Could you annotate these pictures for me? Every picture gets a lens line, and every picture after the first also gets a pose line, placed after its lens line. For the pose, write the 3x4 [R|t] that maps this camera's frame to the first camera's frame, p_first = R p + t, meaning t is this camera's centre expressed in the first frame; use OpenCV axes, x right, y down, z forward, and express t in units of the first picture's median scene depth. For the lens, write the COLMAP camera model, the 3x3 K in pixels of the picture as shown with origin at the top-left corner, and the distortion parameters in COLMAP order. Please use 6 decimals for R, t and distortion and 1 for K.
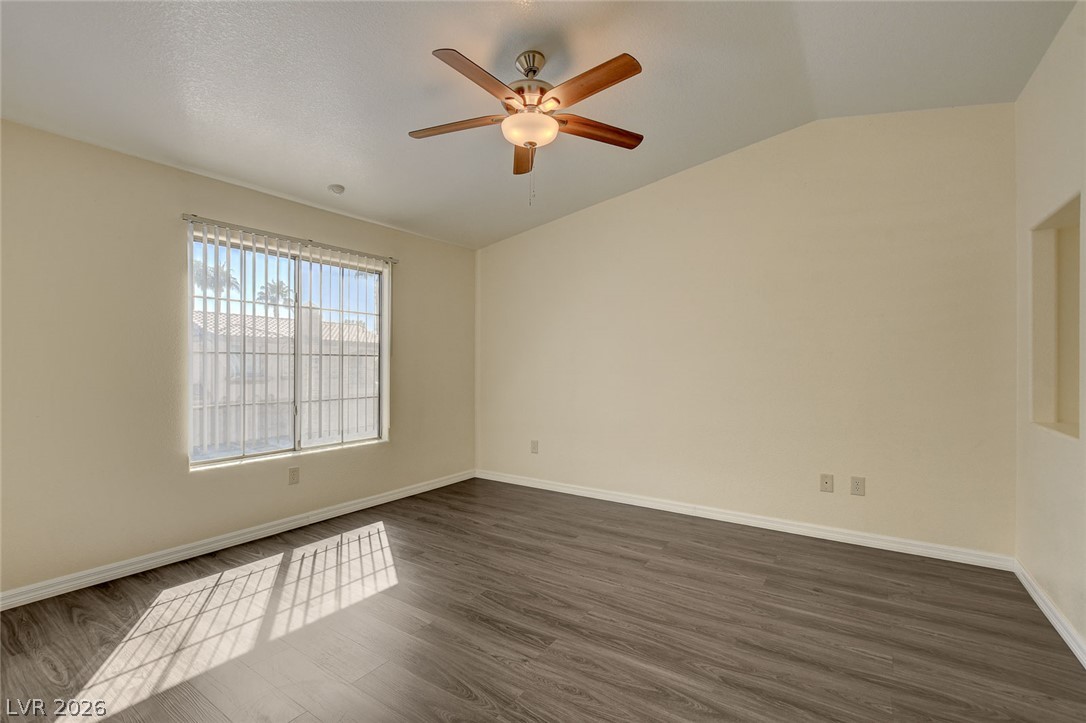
lens RADIAL K [[479.0, 0, 541.6], [0, 479.0, 367.2], [0, 0, 1]] dist [-0.010583, 0.000124]
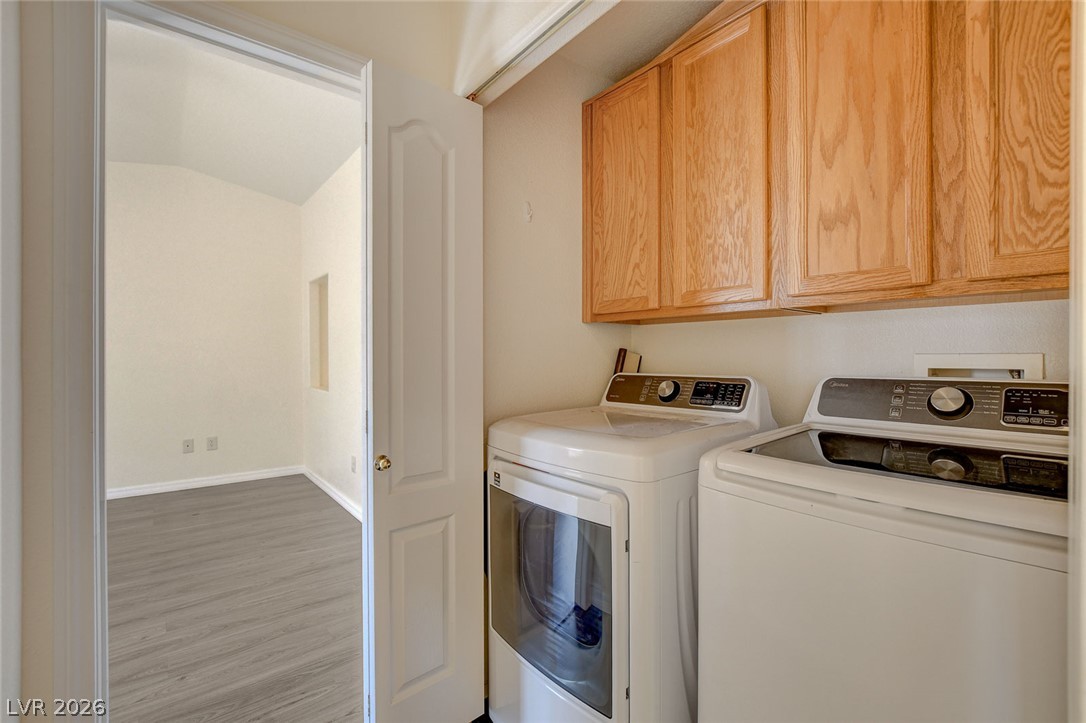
lens RADIAL K [[479.0, 0, 545.5], [0, 479.0, 359.4], [0, 0, 1]] dist [-0.010583, 0.000124]
pose [[0.300095, -0.008092, 0.953875, -0.448777], [0.005690, 0.999961, 0.006693, -0.000359], [-0.953892, 0.003420, 0.300130, -0.420909]]
